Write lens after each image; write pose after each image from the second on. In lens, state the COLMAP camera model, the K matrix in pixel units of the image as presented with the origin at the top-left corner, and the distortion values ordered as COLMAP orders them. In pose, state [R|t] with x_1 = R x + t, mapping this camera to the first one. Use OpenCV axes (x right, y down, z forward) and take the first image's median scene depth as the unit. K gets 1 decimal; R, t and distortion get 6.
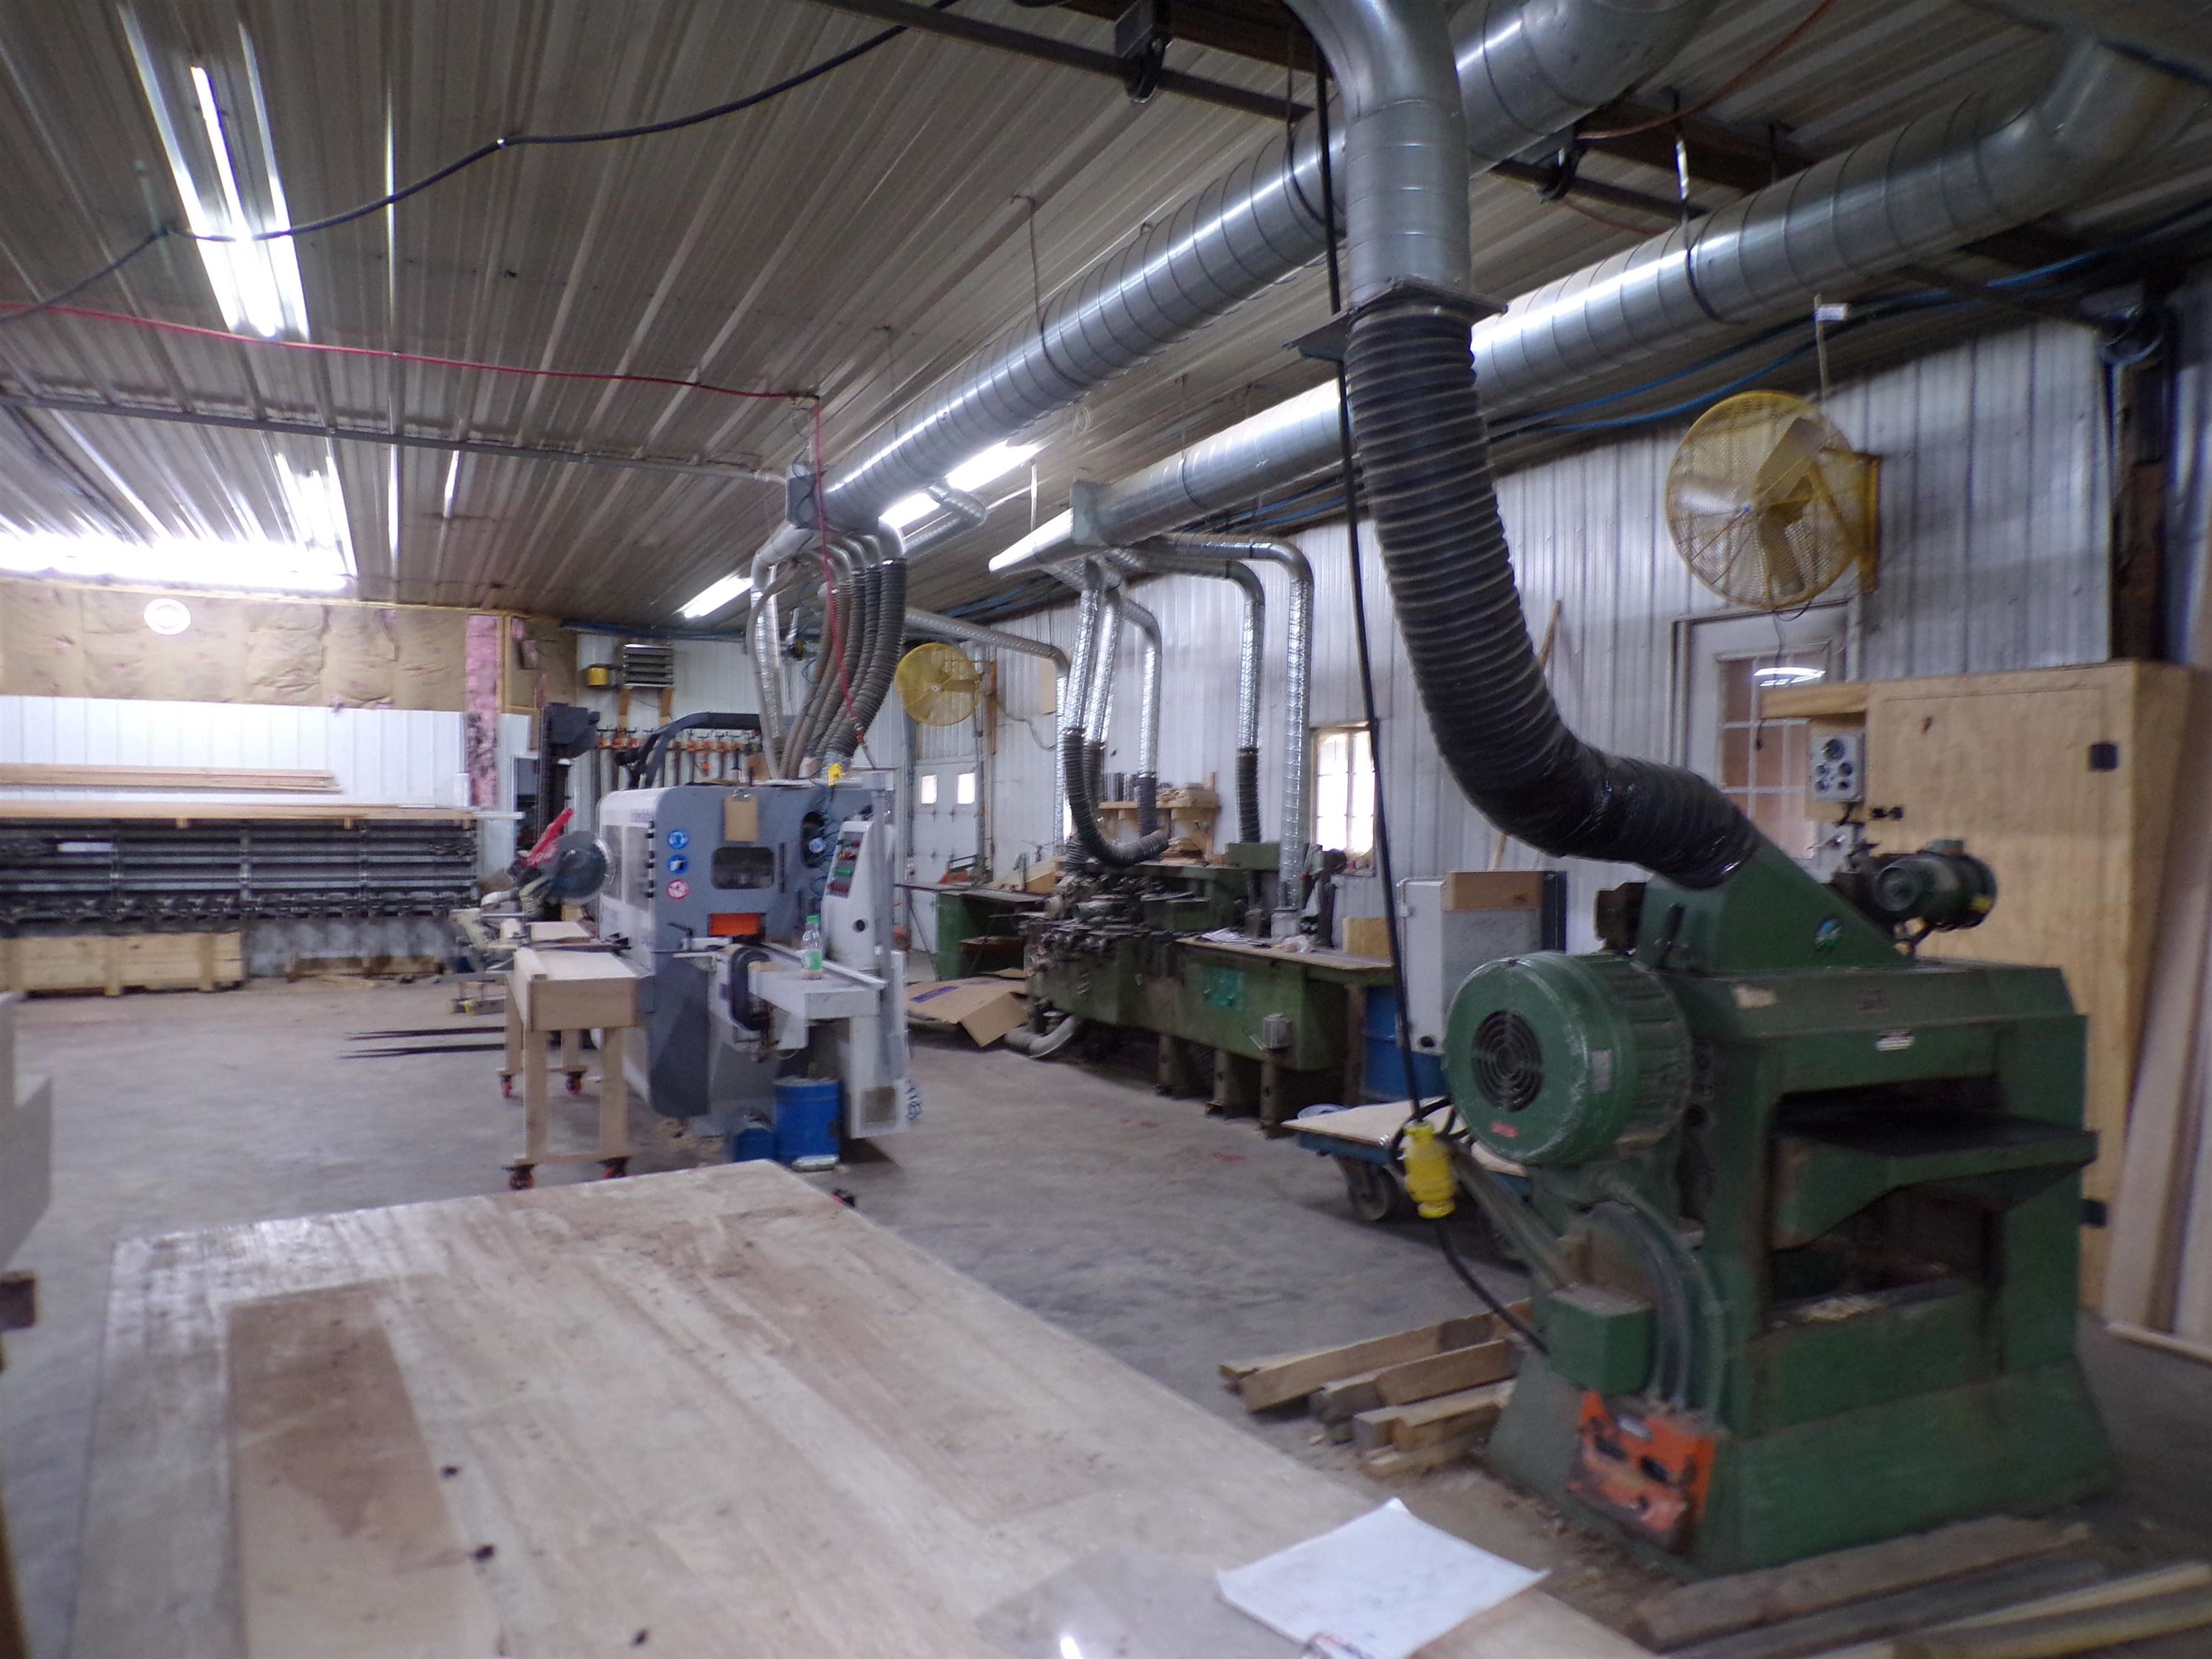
lens RADIAL K [[1509.0, 0, 1096.8], [0, 1509.0, 839.3], [0, 0, 1]] dist [-0.021499, 0.028390]
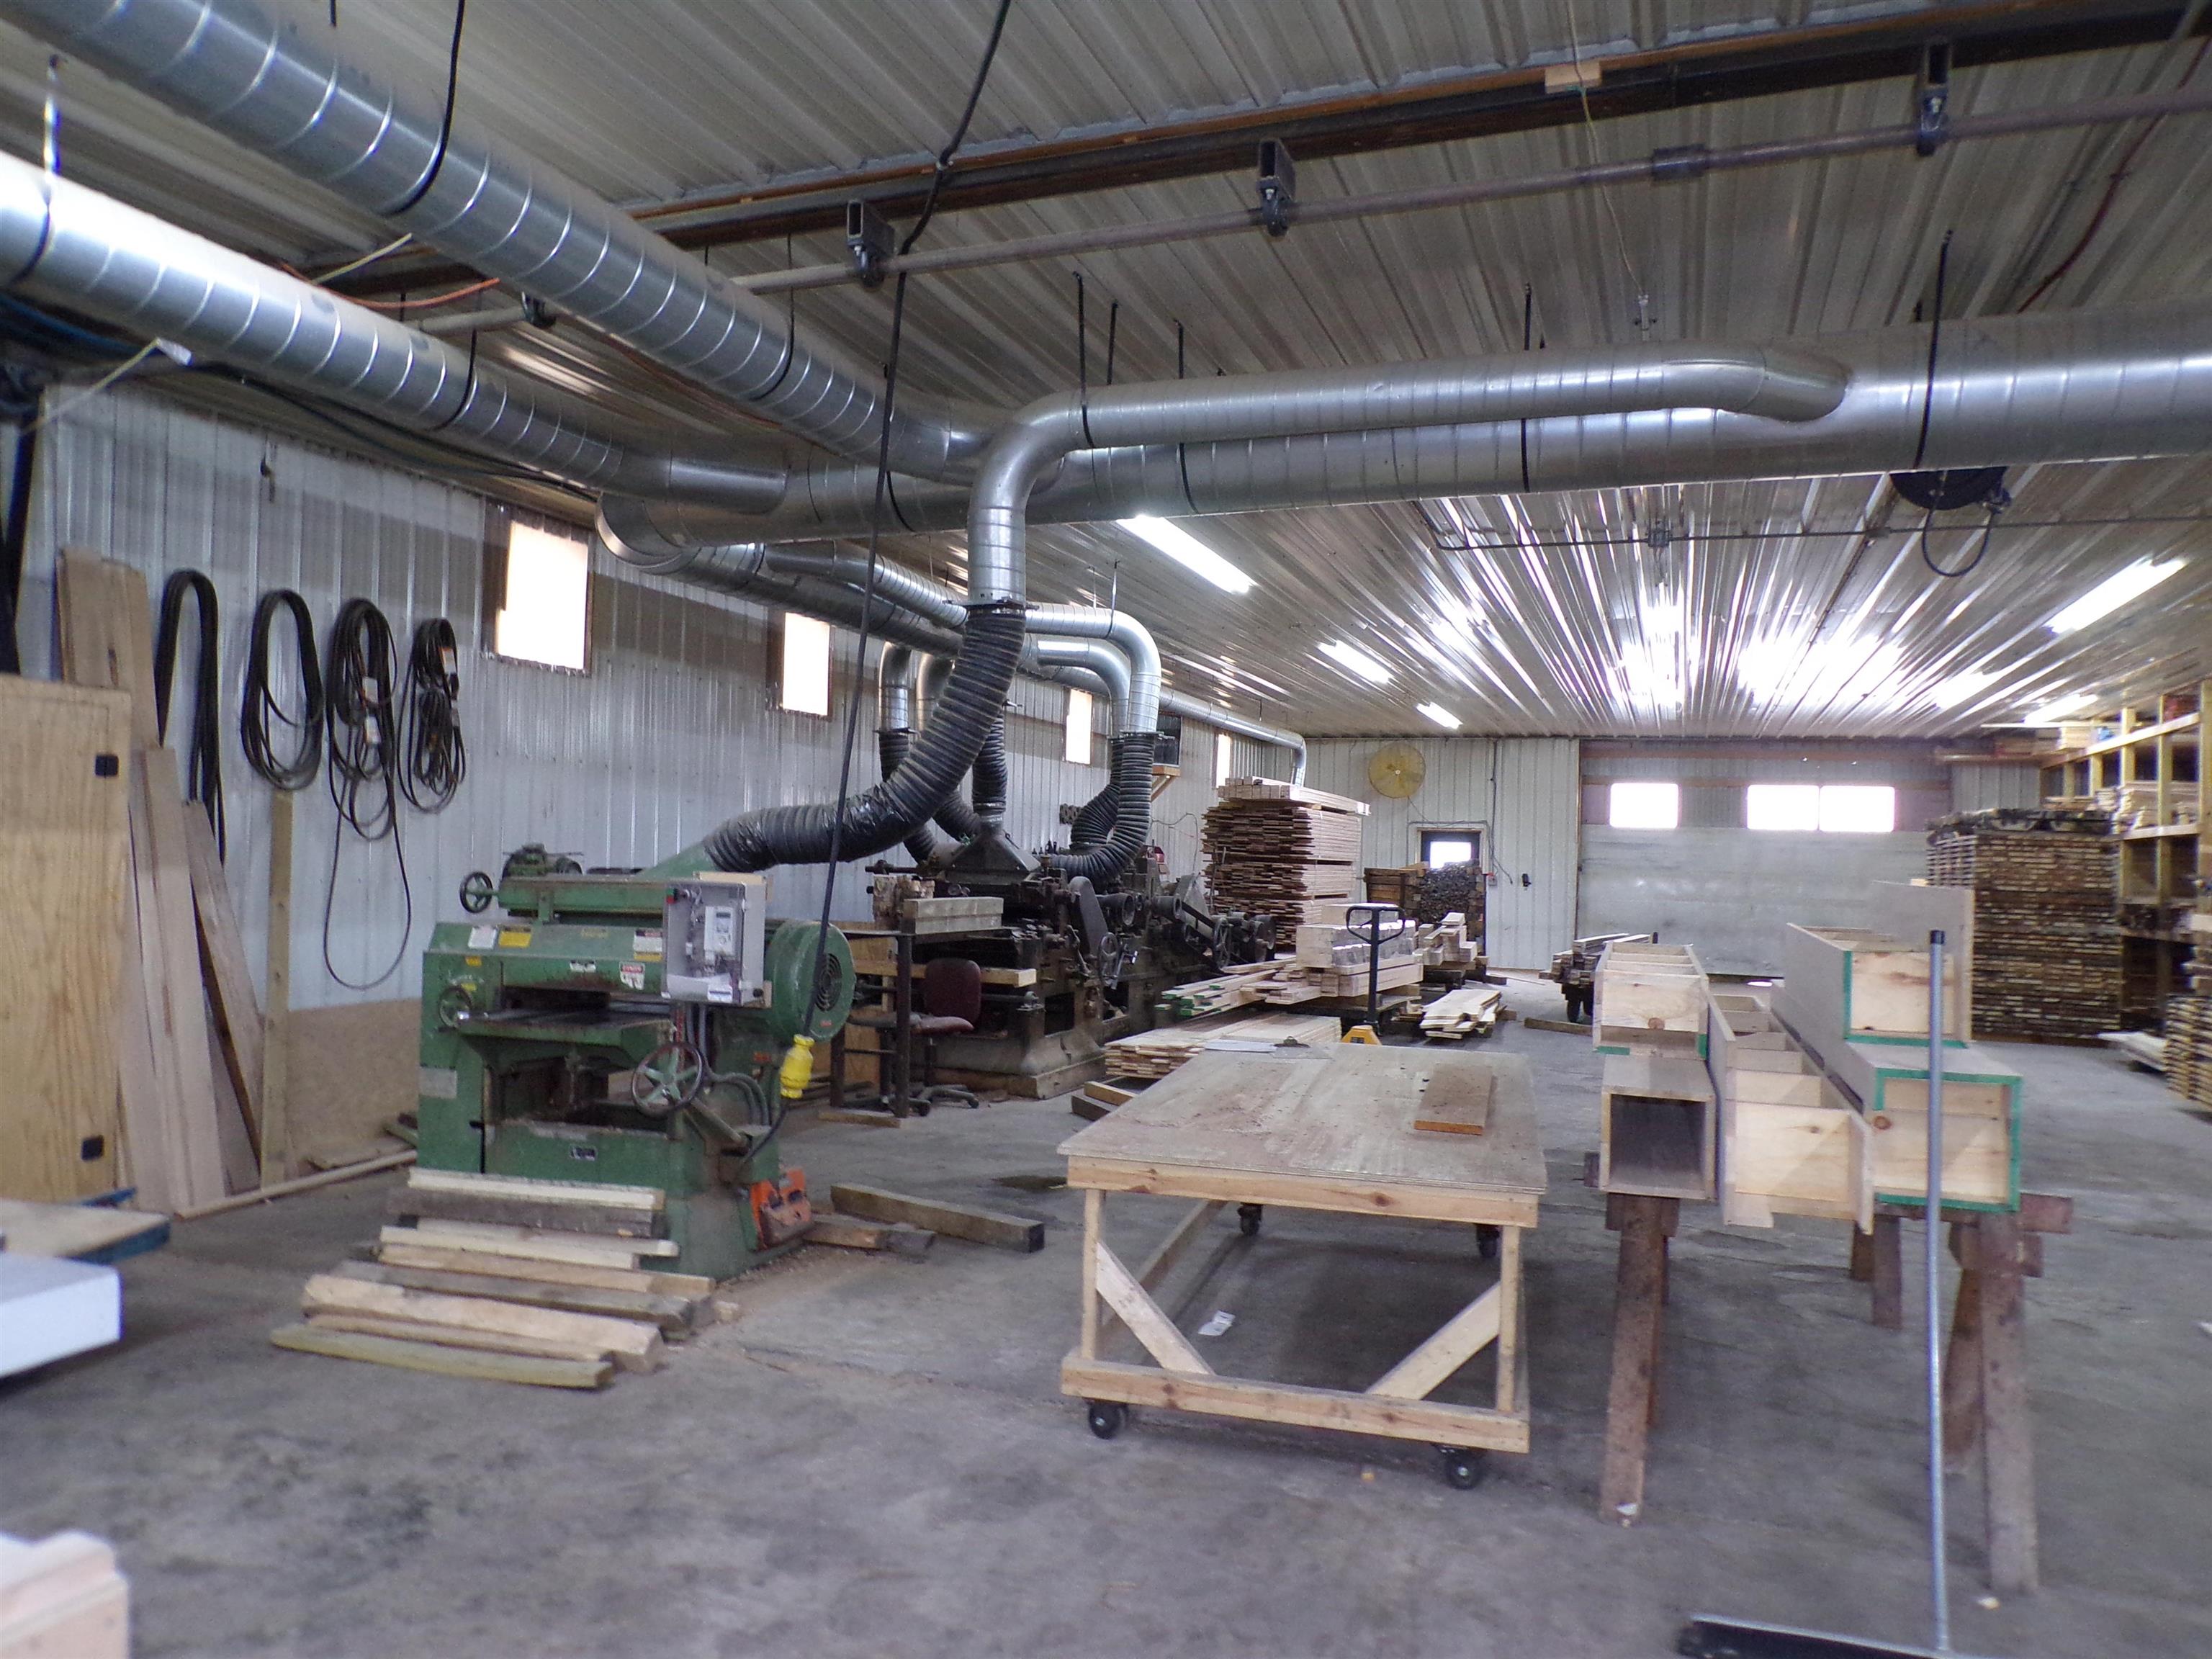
lens RADIAL K [[1509.0, 0, 1096.8], [0, 1509.0, 839.3], [0, 0, 1]] dist [-0.021499, 0.028390]
pose [[-0.691157, -0.014956, 0.722550, -0.740497], [-0.014765, 0.999869, 0.006573, -0.015348], [-0.722553, -0.006126, -0.691288, 1.245746]]
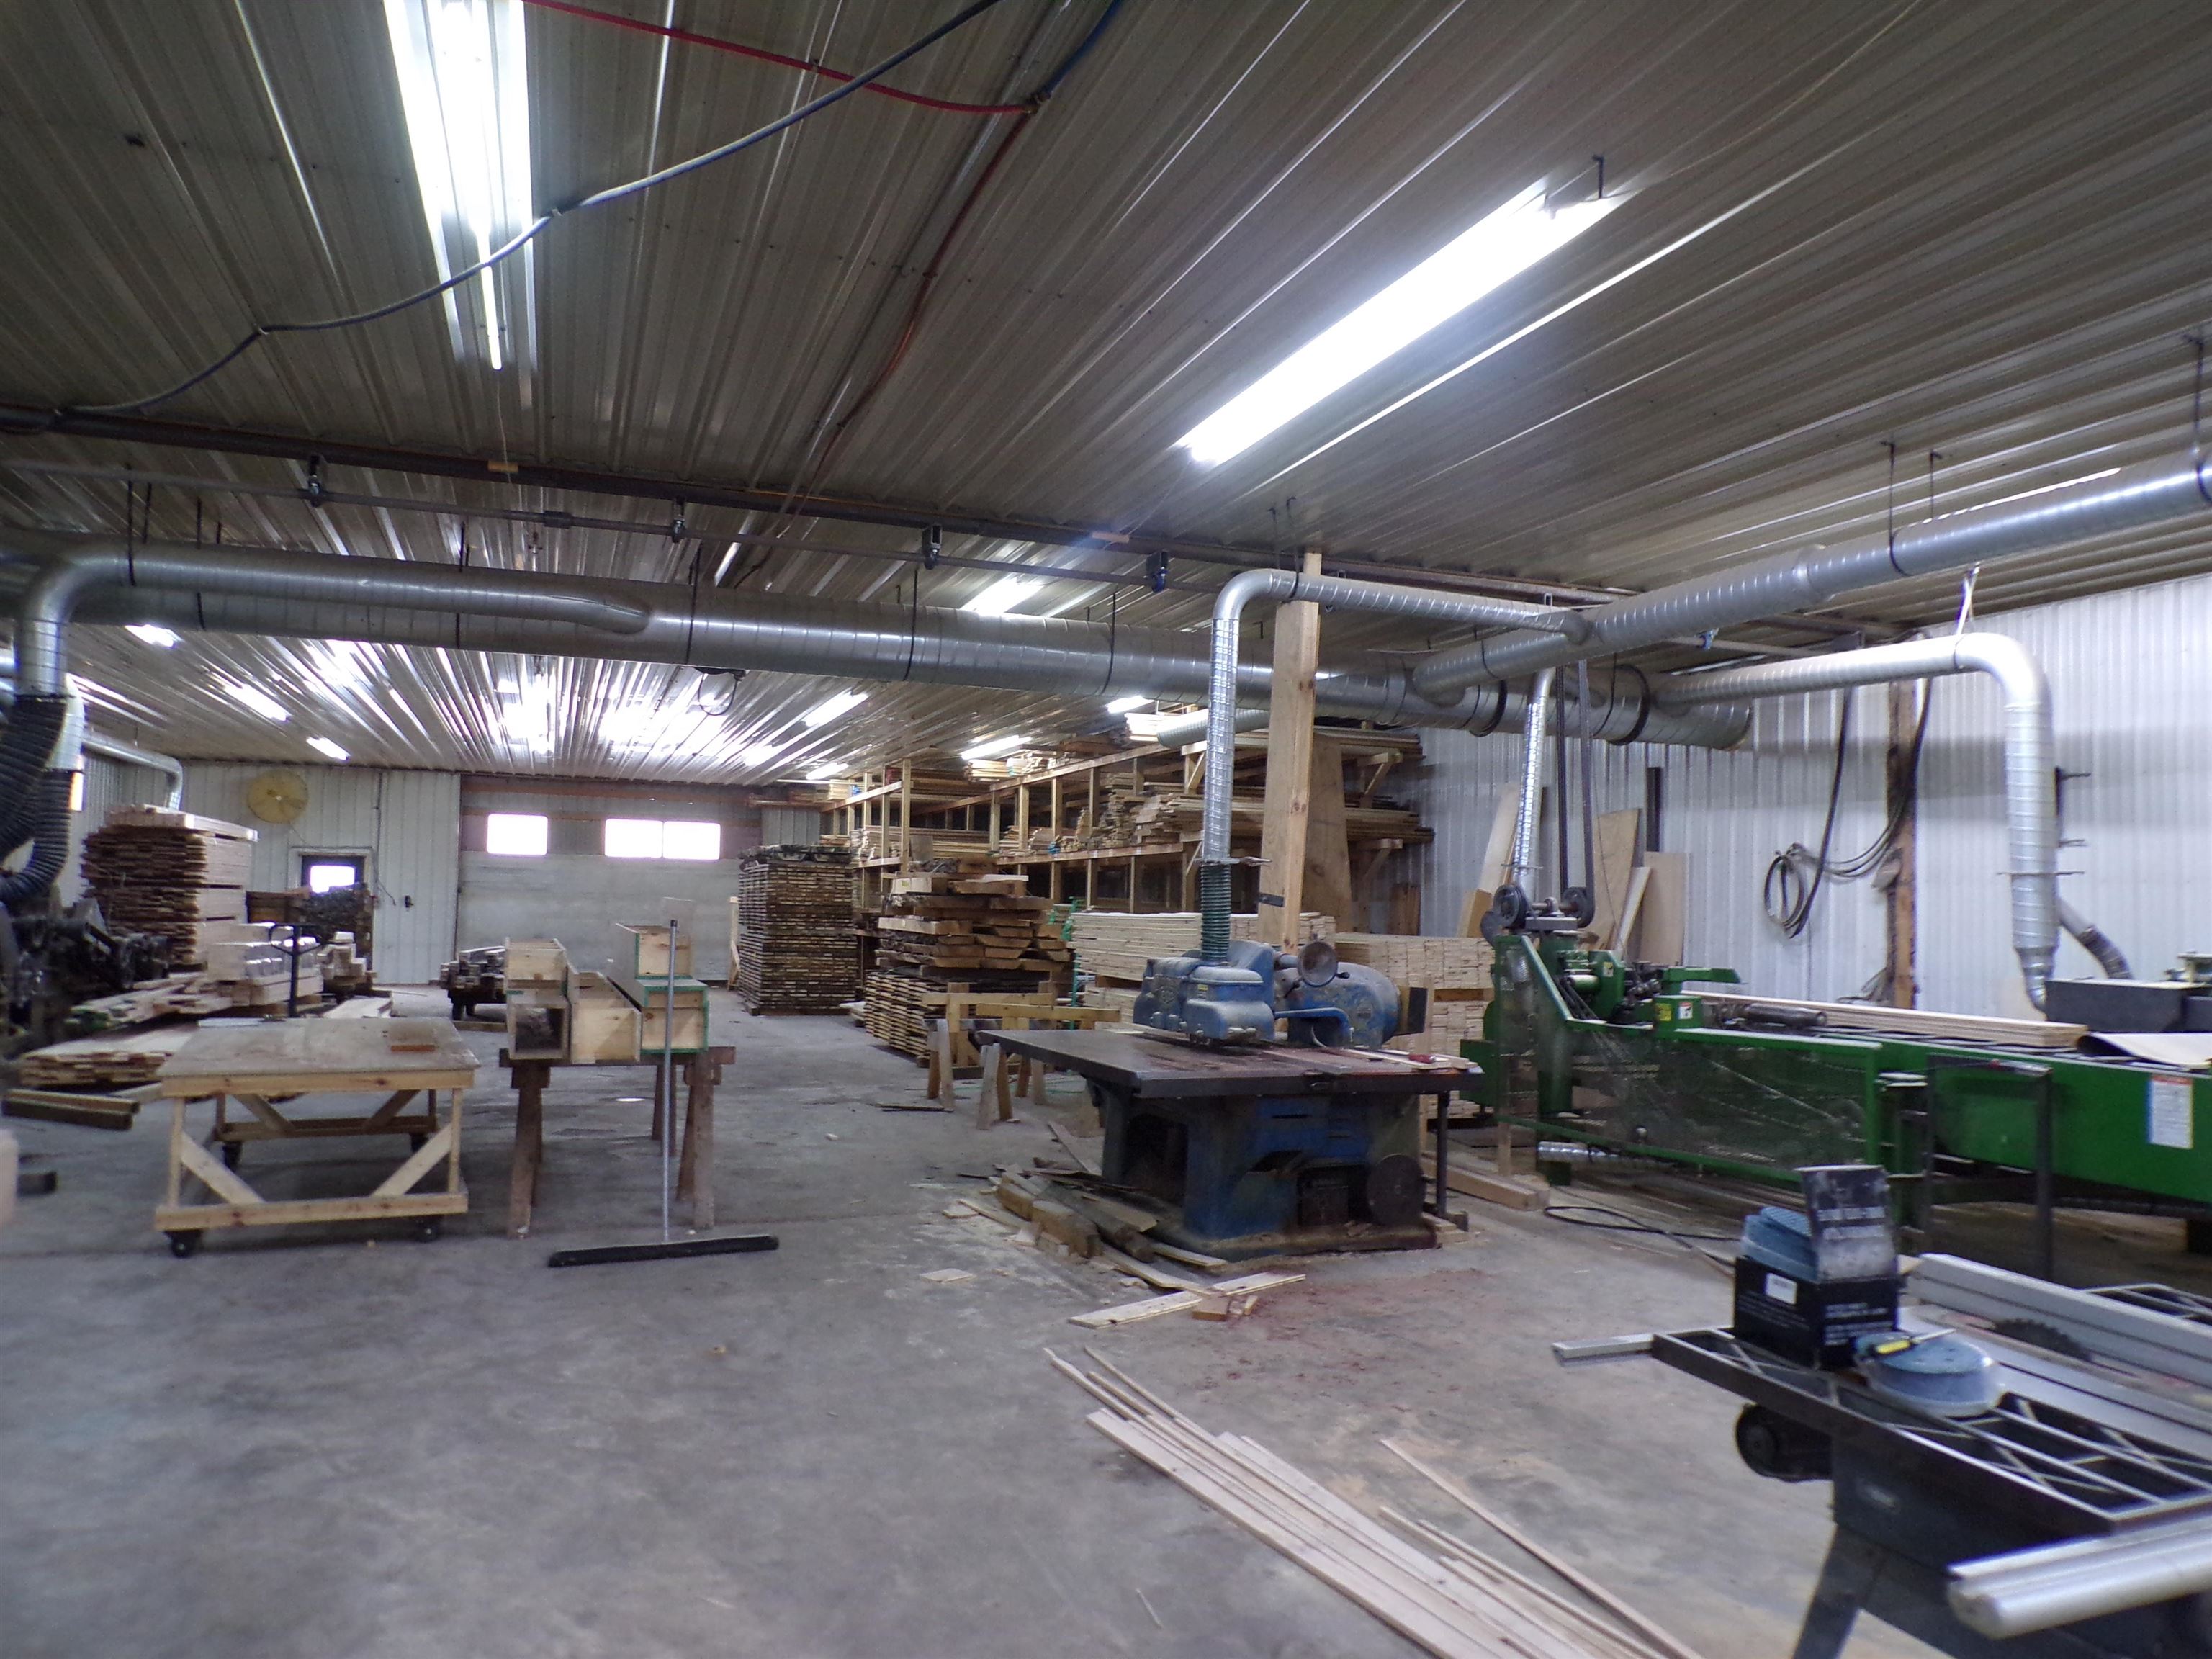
lens RADIAL K [[1509.0, 0, 1096.8], [0, 1509.0, 839.3], [0, 0, 1]] dist [-0.021499, 0.028390]
pose [[-0.995864, -0.019965, 0.088634, -1.151669], [-0.021920, 0.999536, -0.021137, -0.036087], [-0.088171, -0.022993, -0.995840, 2.138428]]
